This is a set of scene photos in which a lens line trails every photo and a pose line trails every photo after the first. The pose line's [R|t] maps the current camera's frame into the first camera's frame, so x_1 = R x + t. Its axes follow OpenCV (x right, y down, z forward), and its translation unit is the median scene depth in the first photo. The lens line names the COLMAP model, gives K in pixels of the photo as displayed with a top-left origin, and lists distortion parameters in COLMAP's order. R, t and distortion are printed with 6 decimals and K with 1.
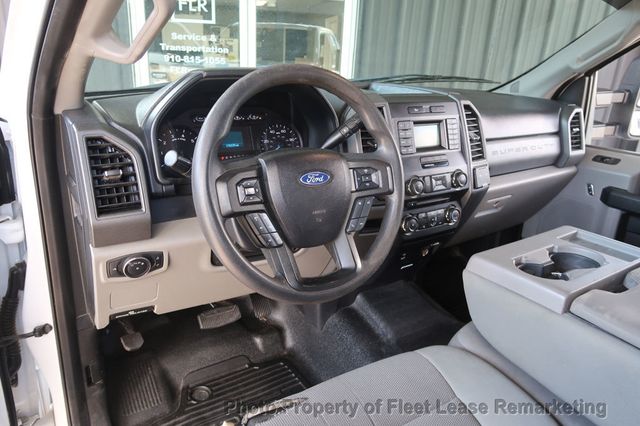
lens RADIAL K [[441.0, 0, 317.6], [0, 441.0, 212.4], [0, 0, 1]] dist [-0.022353, 0.003077]
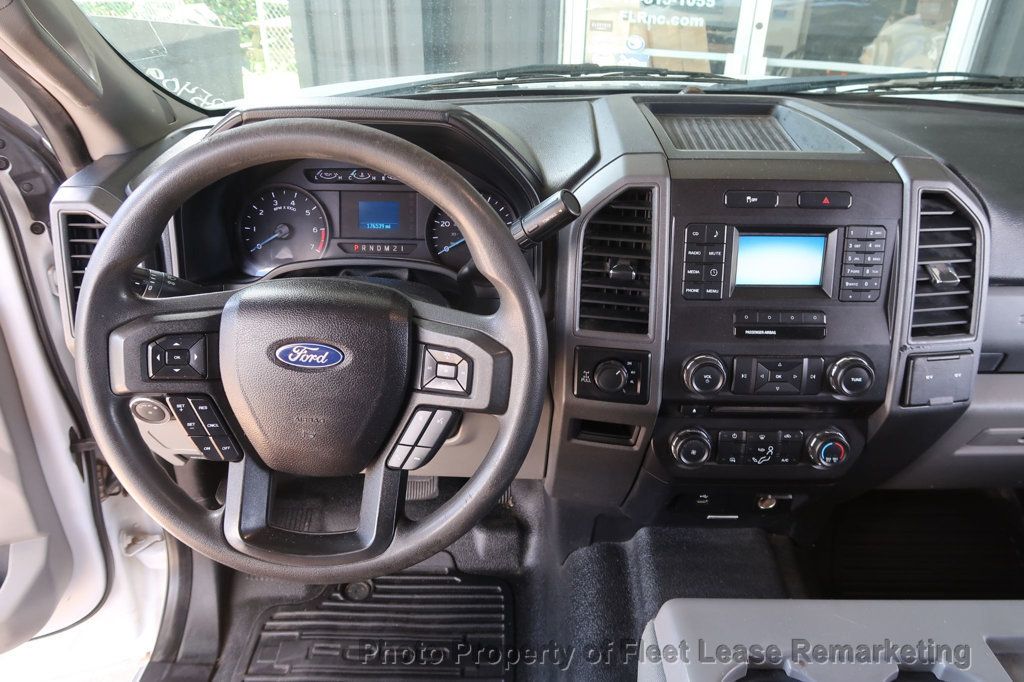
lens RADIAL K [[705.6, 0, 508.2], [0, 705.6, 340.0], [0, 0, 1]] dist [-0.022353, 0.003077]
pose [[0.833269, 0.230165, -0.502680, 0.358429], [-0.156258, 0.970196, 0.185209, -0.170256], [0.530327, -0.075781, 0.844400, 0.266930]]
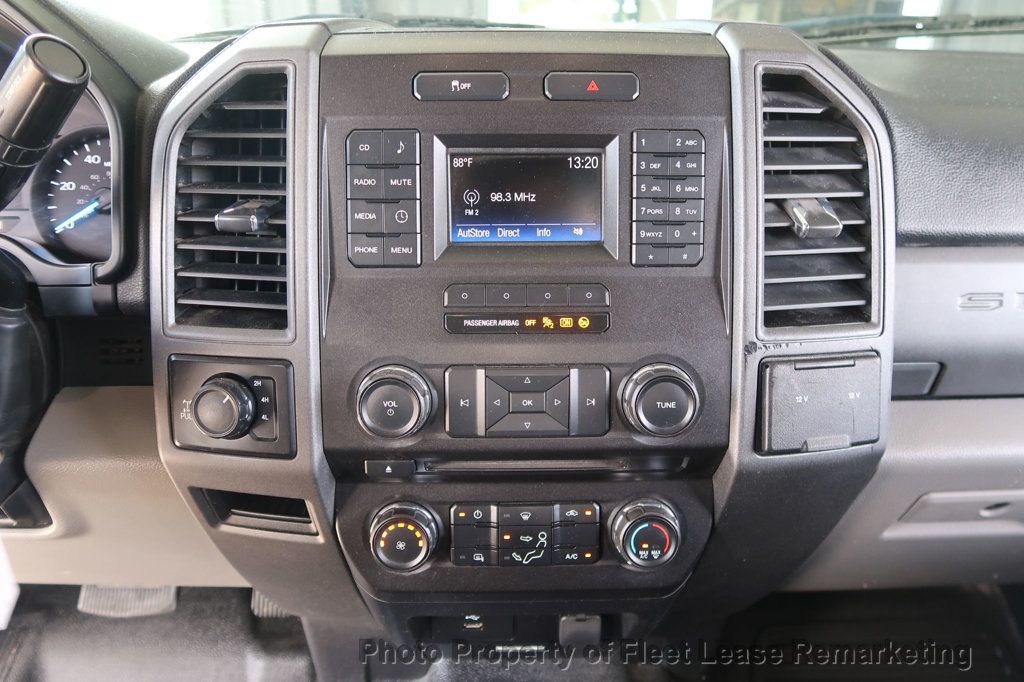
lens RADIAL K [[705.6, 0, 508.2], [0, 705.6, 340.0], [0, 0, 1]] dist [-0.022353, 0.003077]
pose [[0.846501, 0.160582, -0.507592, 0.413498], [-0.143803, 0.986953, 0.072417, -0.114701], [0.512598, 0.011692, 0.858549, 0.617010]]
